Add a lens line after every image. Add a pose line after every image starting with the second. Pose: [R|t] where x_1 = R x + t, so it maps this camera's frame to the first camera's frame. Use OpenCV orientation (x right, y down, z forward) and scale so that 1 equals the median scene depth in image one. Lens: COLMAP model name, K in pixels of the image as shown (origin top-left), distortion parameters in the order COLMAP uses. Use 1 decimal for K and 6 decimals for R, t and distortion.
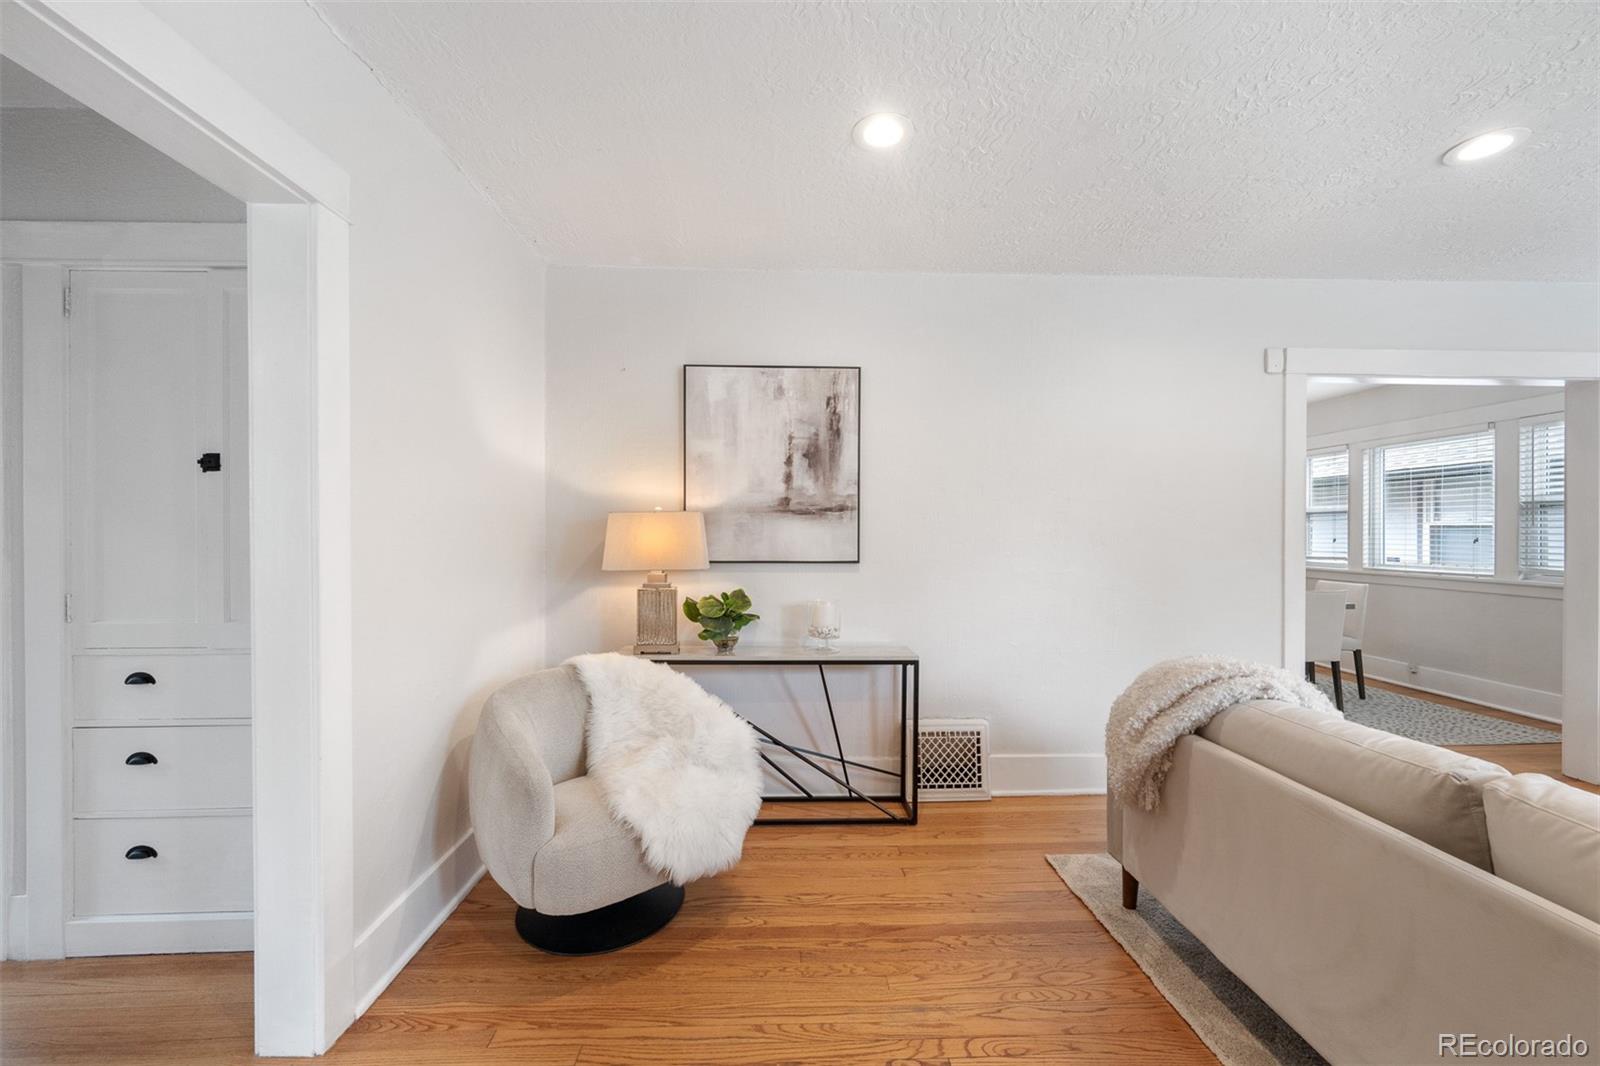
lens RADIAL K [[642.7, 0, 799.1], [0, 642.7, 535.1], [0, 0, 1]] dist [-0.002725, 0.000038]
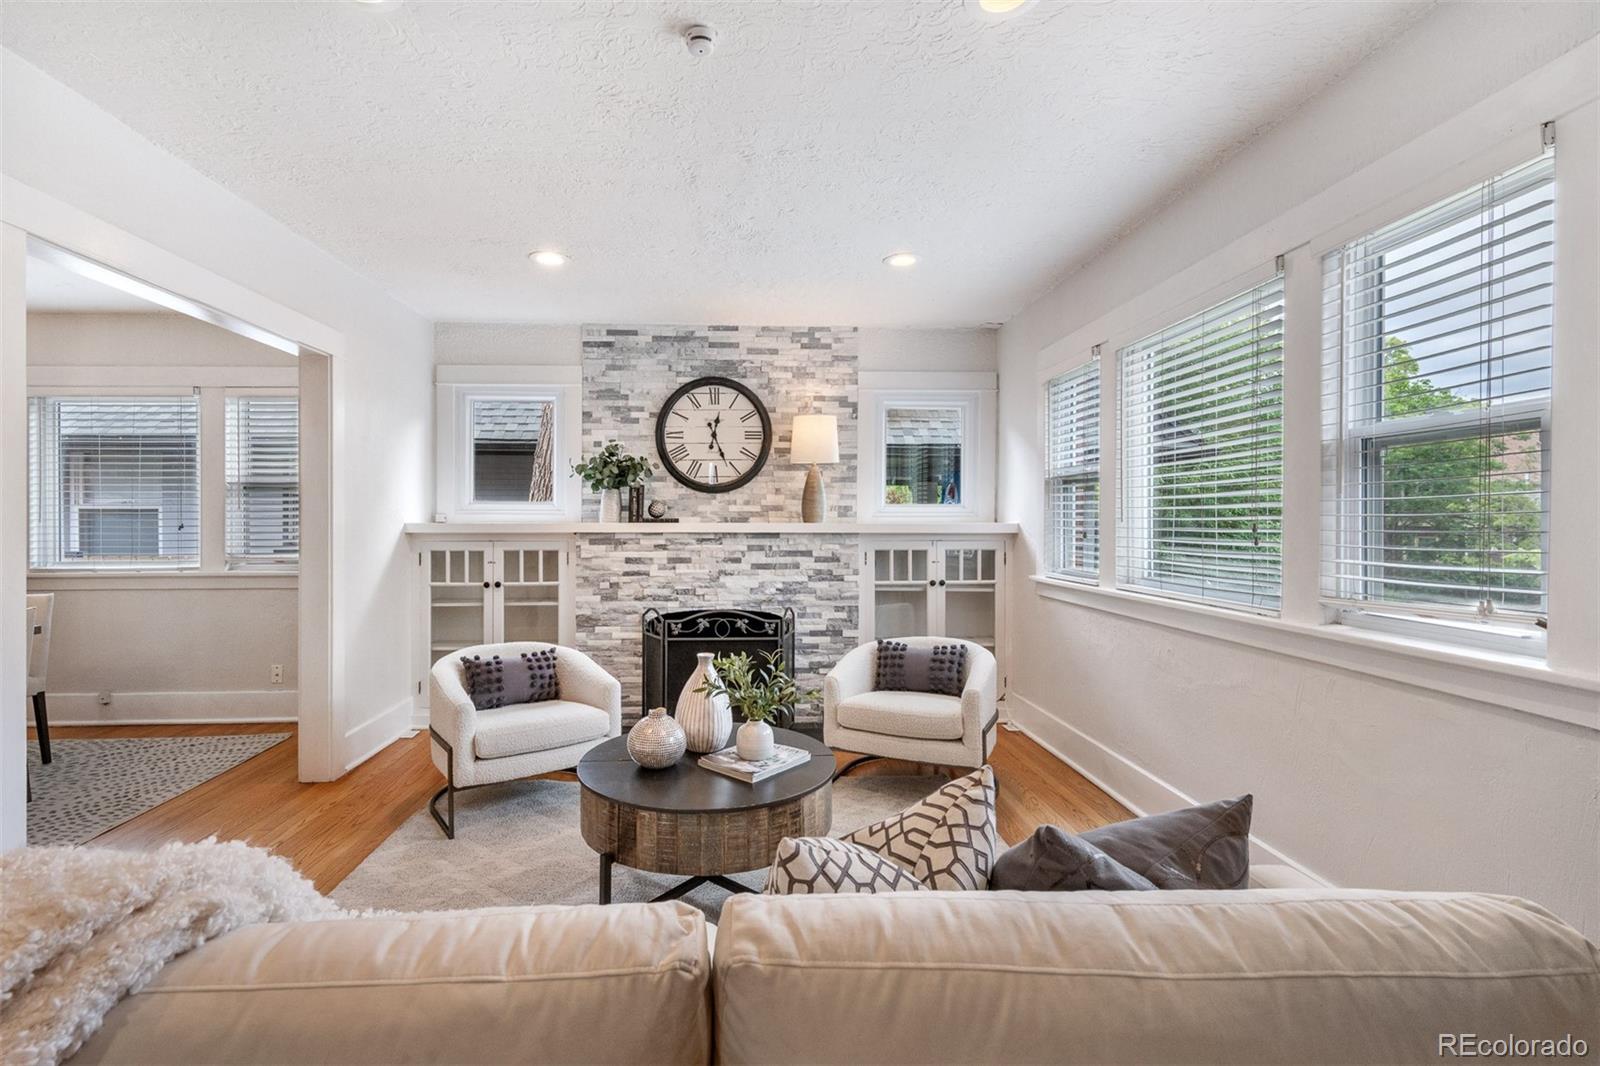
lens RADIAL K [[757.4, 0, 799.7], [0, 757.4, 524.9], [0, 0, 1]] dist [-0.000333, 0.000183]
pose [[0.006252, -0.007275, 0.999954, 0.091906], [0.001455, 0.999973, 0.007266, 0.000442], [-0.999979, 0.001409, 0.006263, 0.210503]]
